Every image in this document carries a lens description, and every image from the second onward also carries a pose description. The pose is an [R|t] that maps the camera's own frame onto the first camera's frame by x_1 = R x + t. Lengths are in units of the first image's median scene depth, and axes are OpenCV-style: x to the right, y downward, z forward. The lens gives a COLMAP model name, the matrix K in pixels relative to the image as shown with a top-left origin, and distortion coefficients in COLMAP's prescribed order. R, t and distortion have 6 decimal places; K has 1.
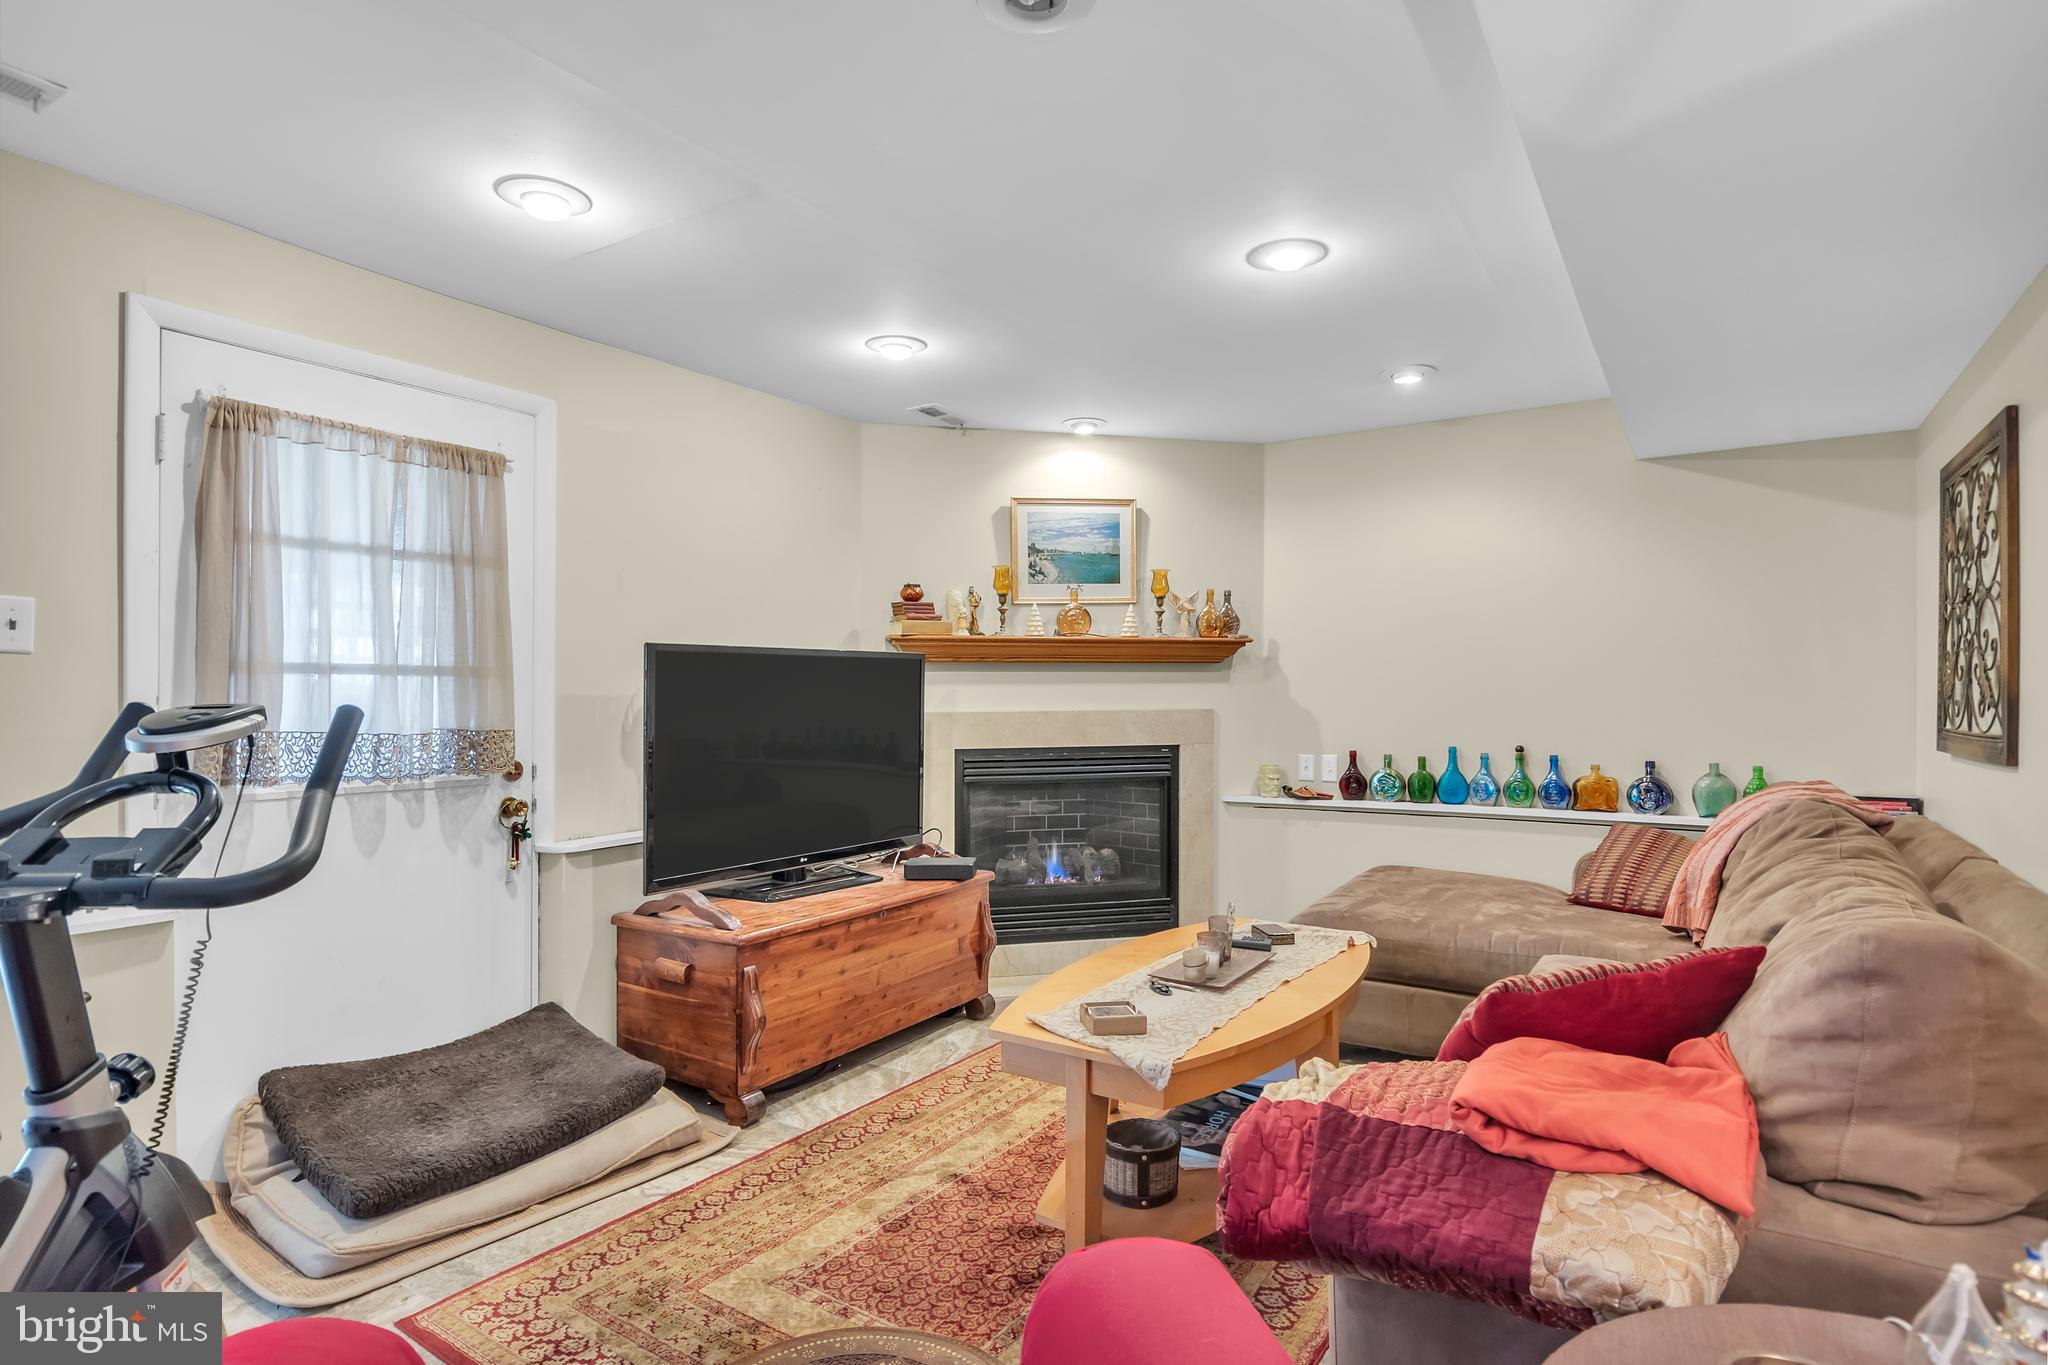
lens RADIAL K [[1092.6, 0, 1037.7], [0, 1092.6, 682.5], [0, 0, 1]] dist [0.005538, -0.002446]
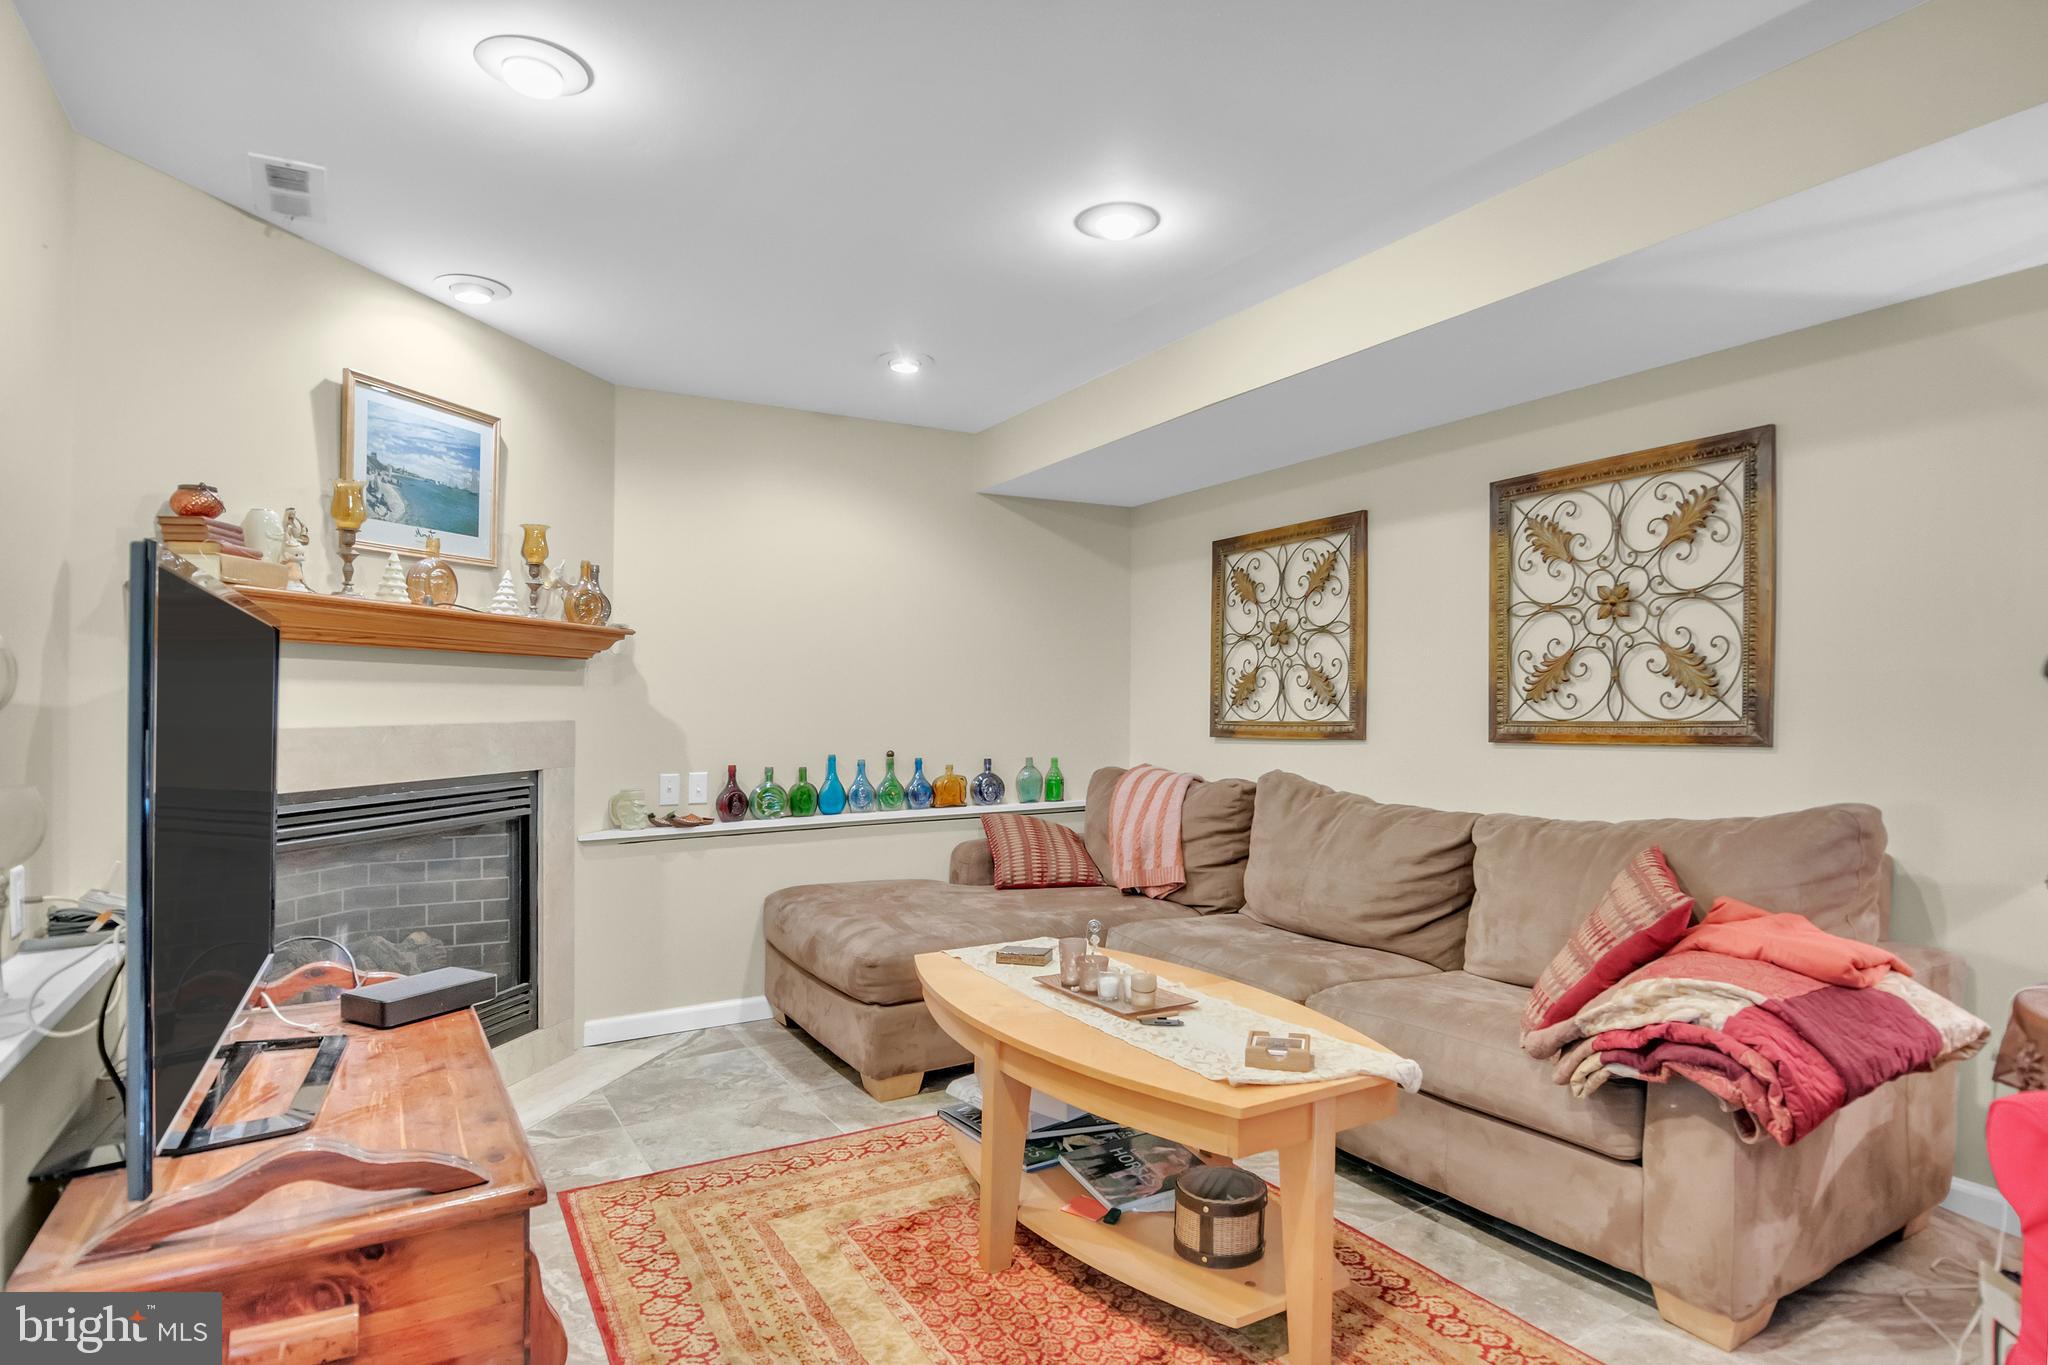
lens RADIAL K [[1092.6, 0, 1078.3], [0, 1092.6, 713.9], [0, 0, 1]] dist [0.005538, -0.002446]
pose [[0.454046, -0.005908, 0.890959, -0.370908], [0.002855, 0.999983, 0.005176, 0.017848], [-0.890974, 0.000193, 0.454055, 0.361205]]
